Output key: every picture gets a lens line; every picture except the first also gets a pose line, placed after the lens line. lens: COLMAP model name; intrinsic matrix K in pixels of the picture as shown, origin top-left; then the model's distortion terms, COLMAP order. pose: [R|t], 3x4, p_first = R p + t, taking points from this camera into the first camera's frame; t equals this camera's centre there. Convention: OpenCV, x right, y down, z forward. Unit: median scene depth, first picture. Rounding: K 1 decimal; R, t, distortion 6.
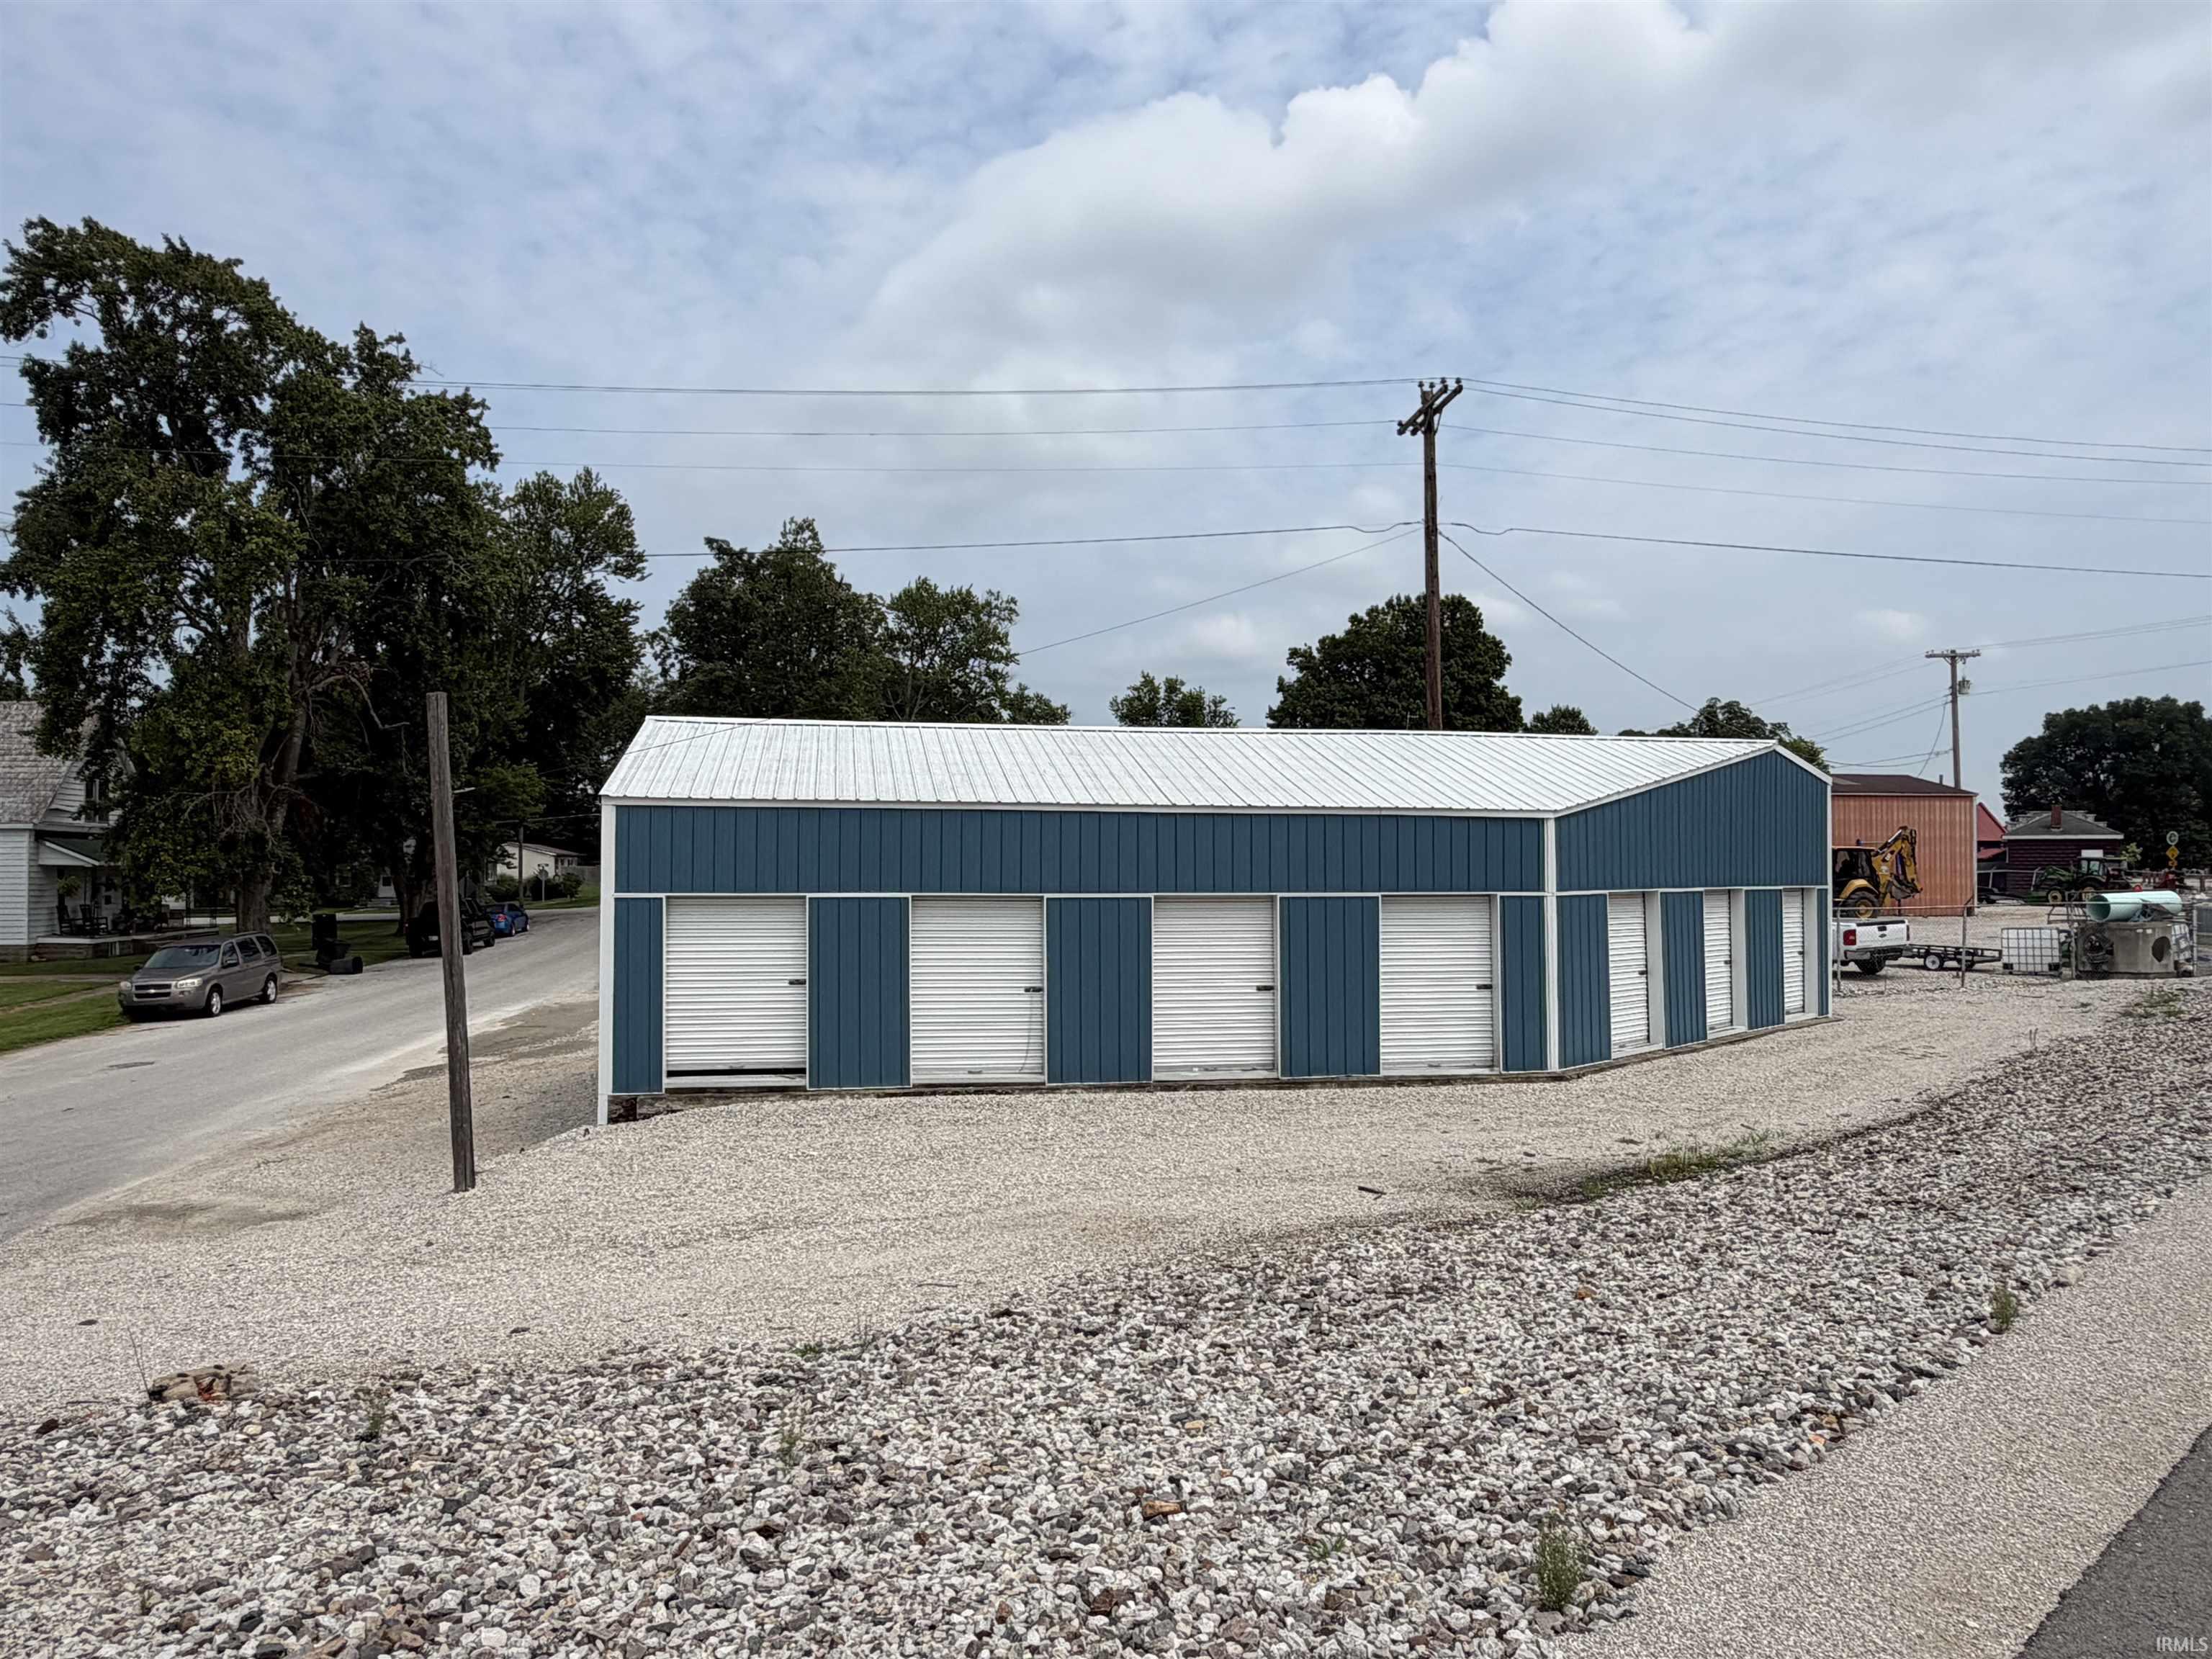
lens RADIAL K [[1485.0, 0, 1113.1], [0, 1485.0, 838.2], [0, 0, 1]] dist [-0.002532, 0.007040]
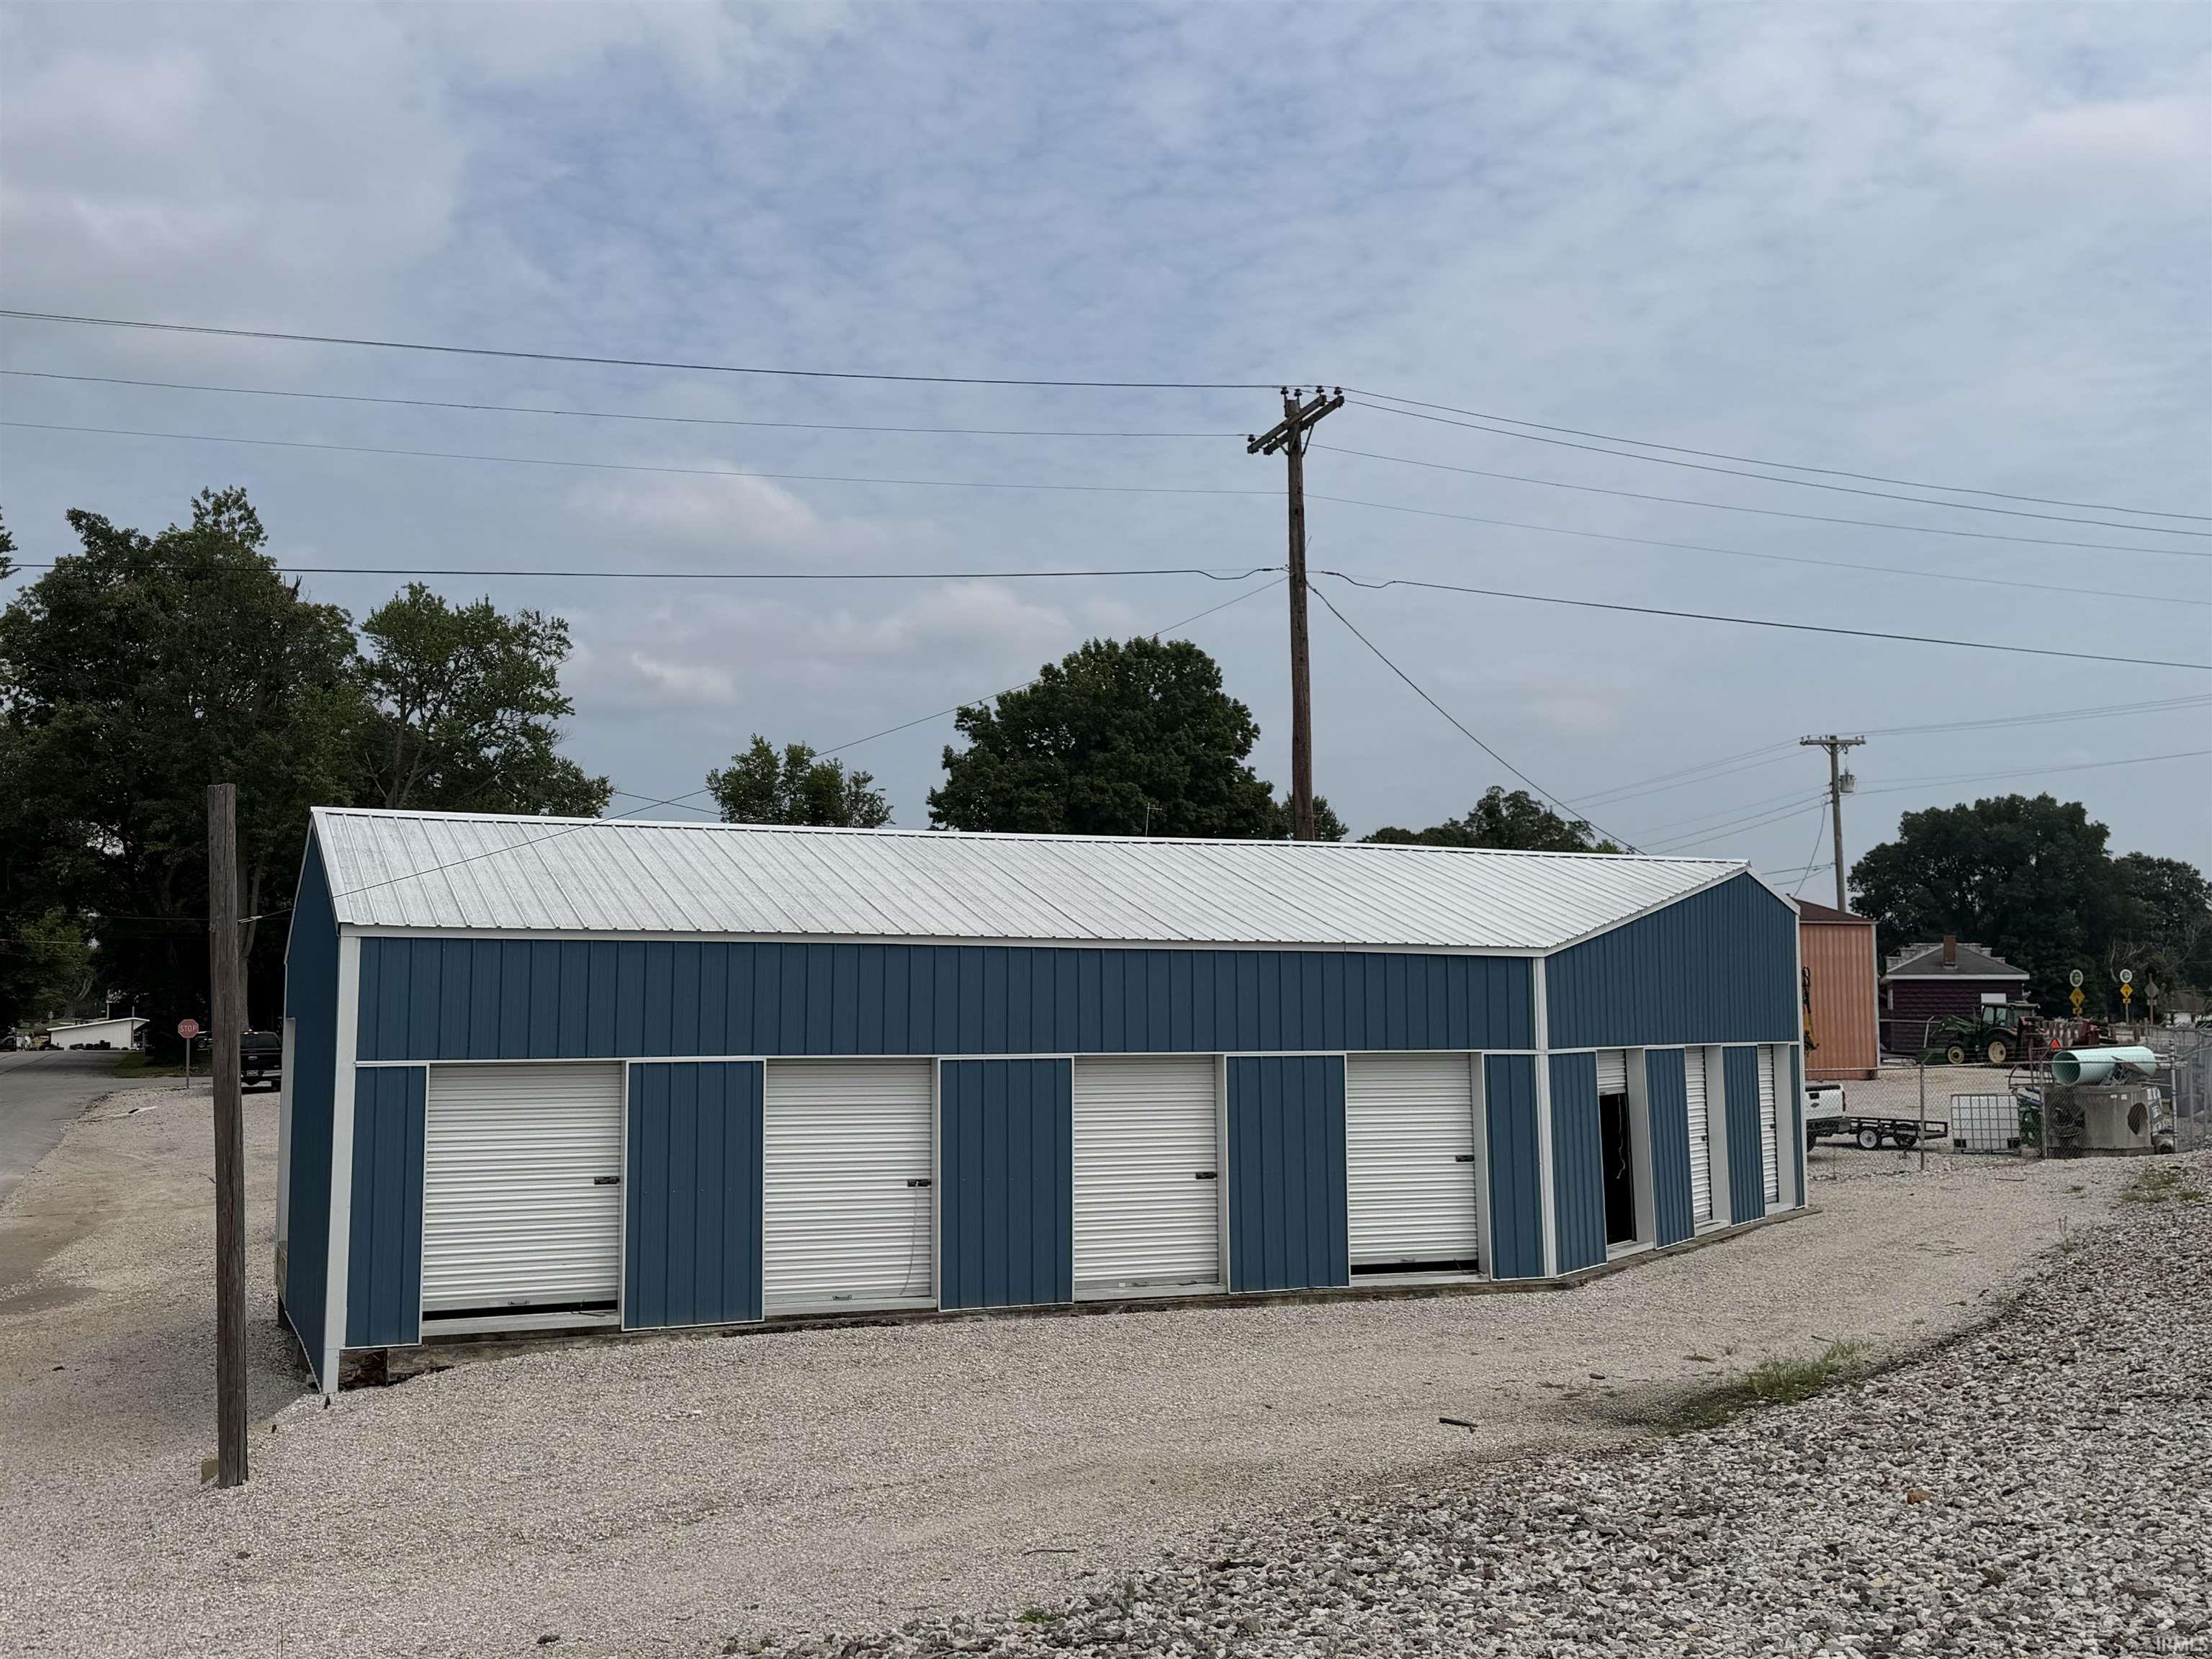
lens RADIAL K [[2139.9, 0, 1106.0], [0, 2139.9, 829.5], [0, 0, 1]] dist [0.200939, -0.434808]
pose [[0.976351, 0.016071, 0.215594, -0.101804], [-0.001738, 0.997784, -0.066510, -0.002316], [-0.216185, 0.064562, 0.974216, -0.050211]]
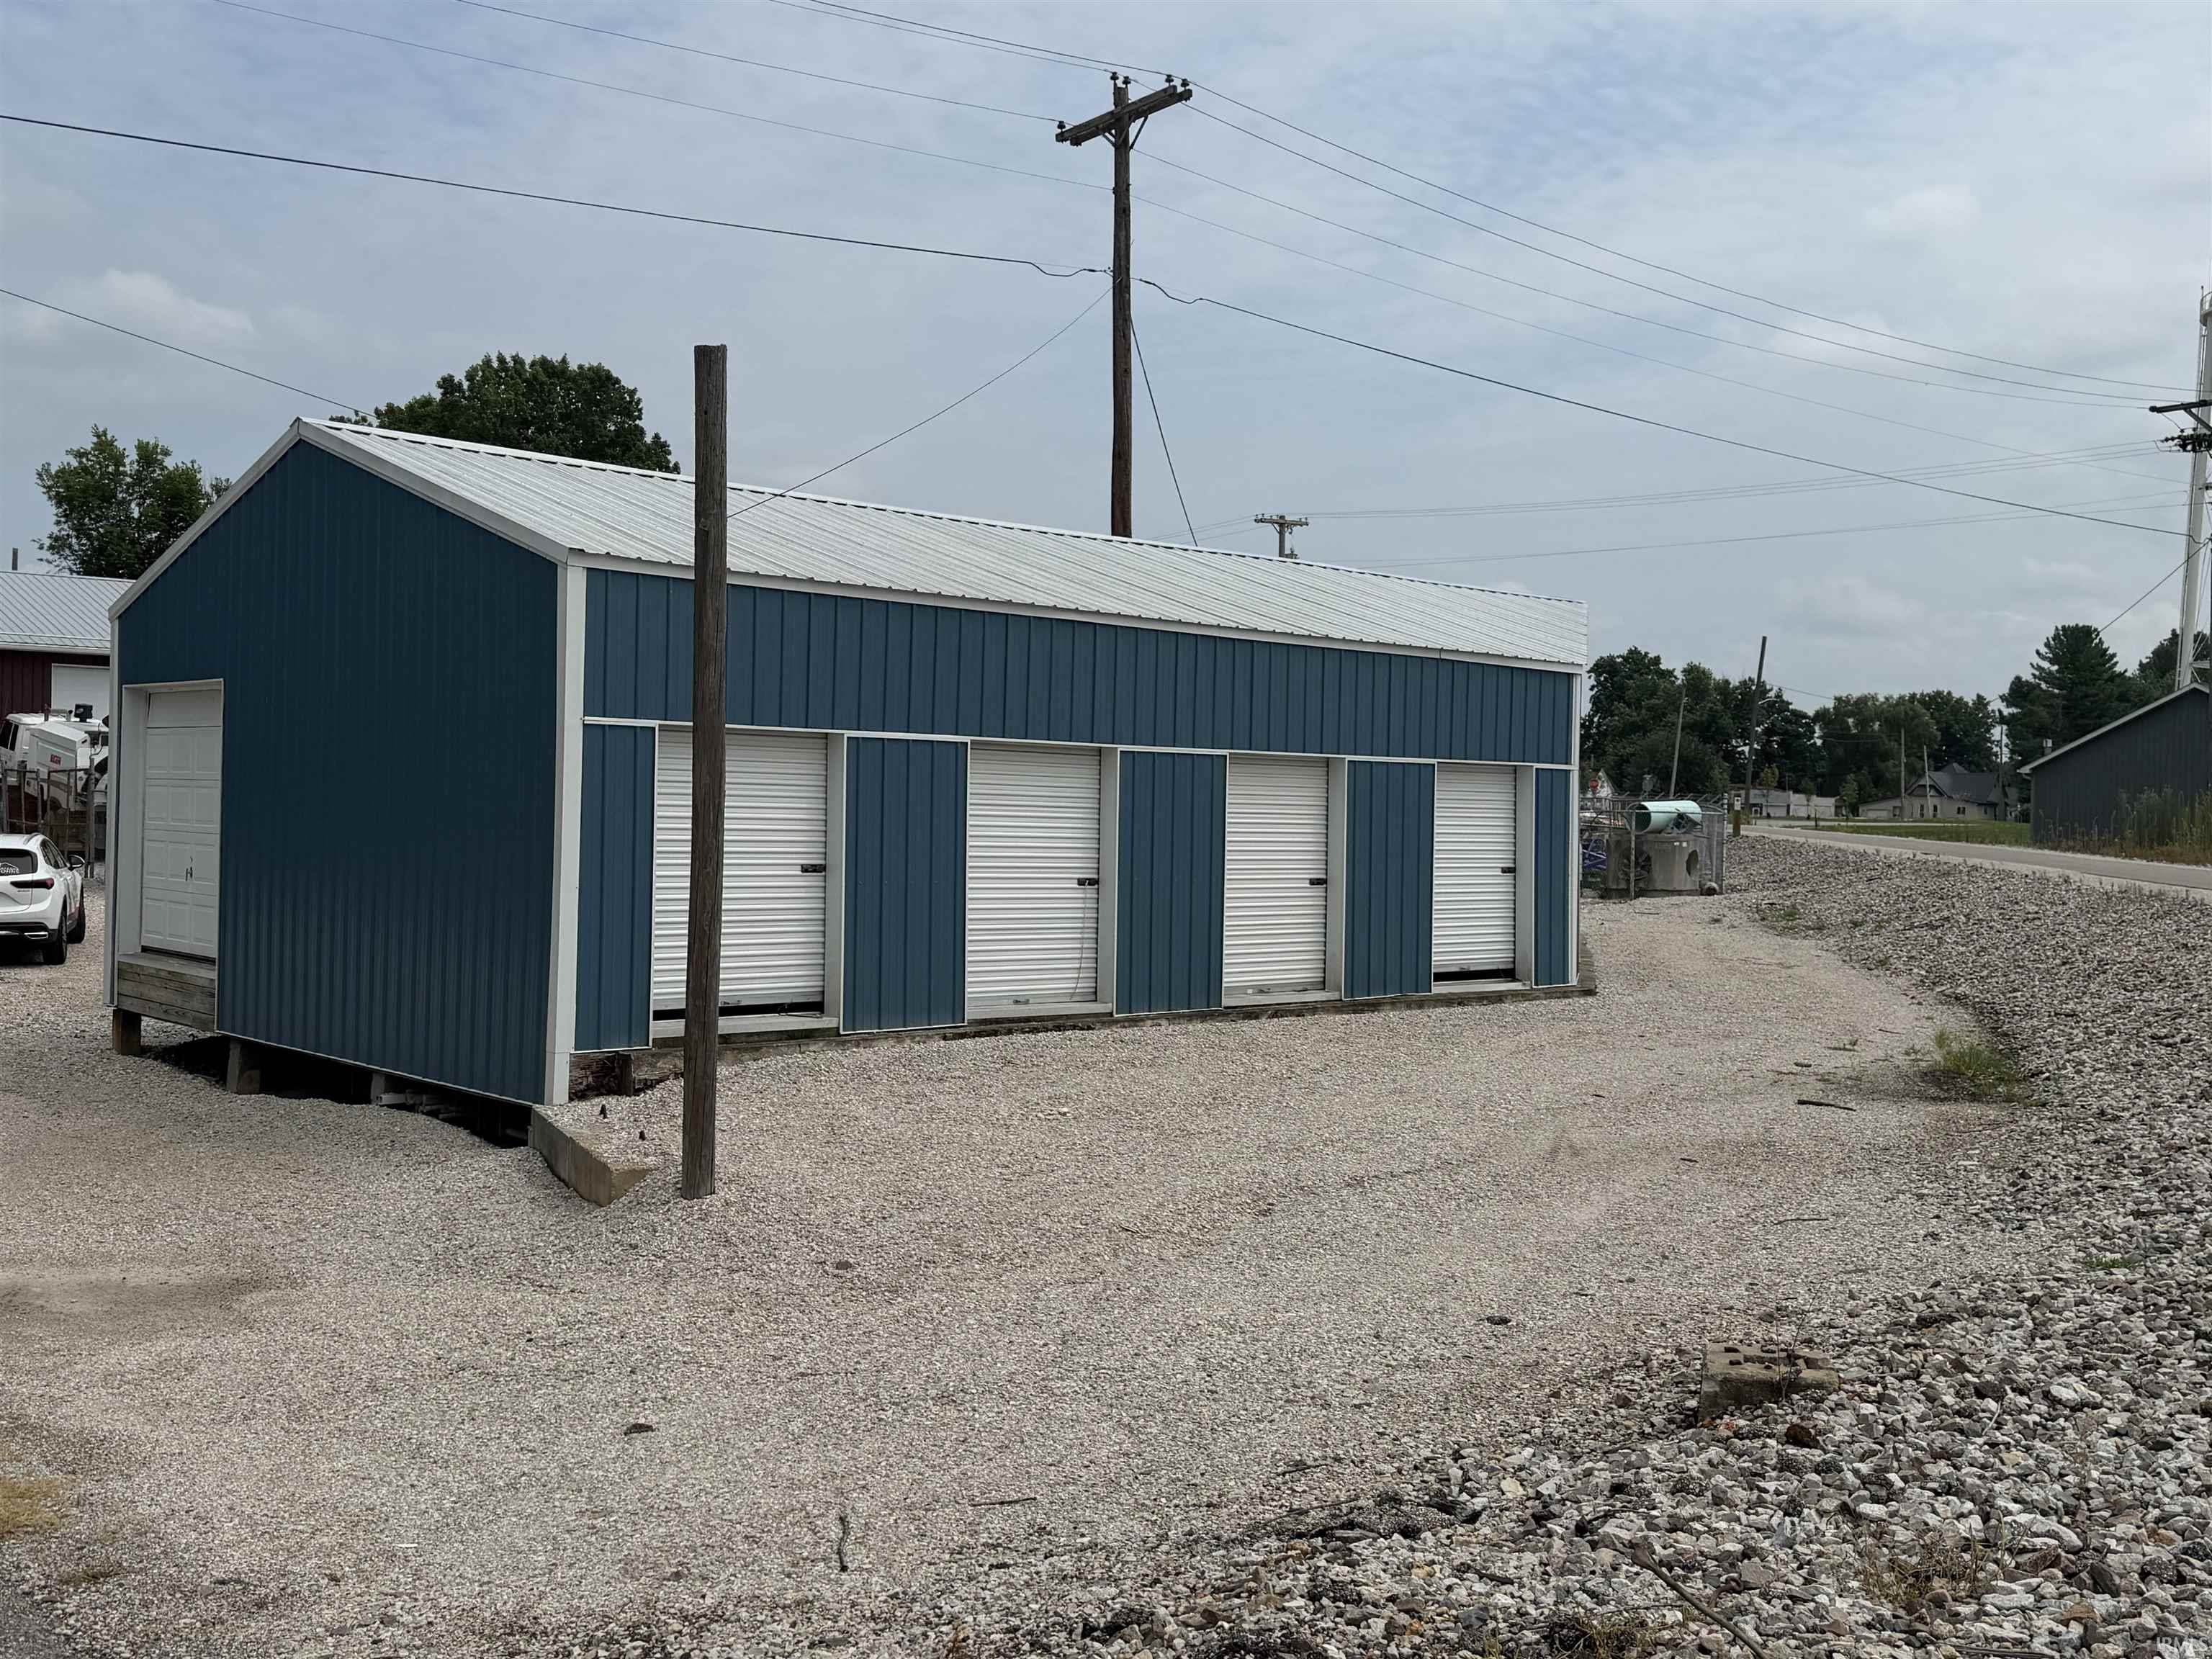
lens RADIAL K [[2144.3, 0, 1104.0], [0, 2144.3, 818.4], [0, 0, 1]] dist [0.193252, -0.381723]
pose [[0.846695, 0.014237, 0.531888, -0.298395], [-0.034120, 0.999037, 0.027574, 0.022440], [-0.530984, -0.041495, 0.846365, 0.072371]]
